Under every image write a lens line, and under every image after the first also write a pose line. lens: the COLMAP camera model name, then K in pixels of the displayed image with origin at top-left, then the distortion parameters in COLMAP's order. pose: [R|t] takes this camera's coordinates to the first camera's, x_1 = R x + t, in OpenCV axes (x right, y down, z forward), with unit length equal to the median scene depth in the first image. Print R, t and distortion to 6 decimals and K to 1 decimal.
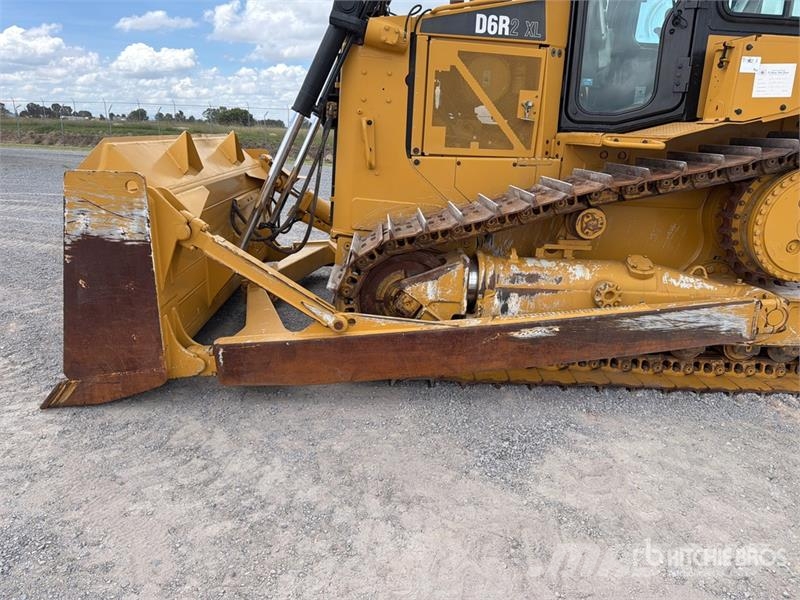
lens RADIAL K [[565.0, 0, 400.5], [0, 565.0, 302.1], [0, 0, 1]] dist [0.074213, -0.096489]
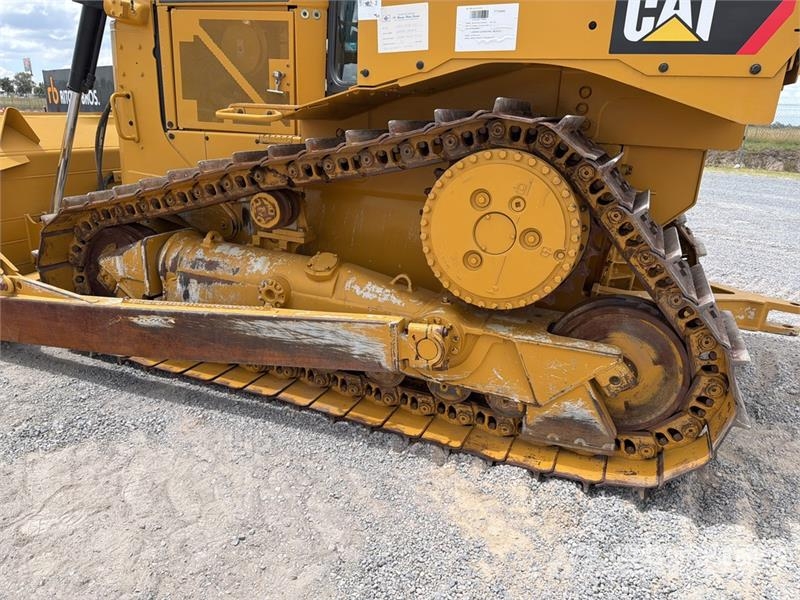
lens RADIAL K [[565.0, 0, 400.5], [0, 565.0, 302.1], [0, 0, 1]] dist [0.074213, -0.096489]
pose [[0.906075, 0.130690, -0.402427, 0.887238], [-0.125181, 0.991324, 0.040089, -0.058643], [0.404175, 0.014052, 0.914574, 0.290889]]
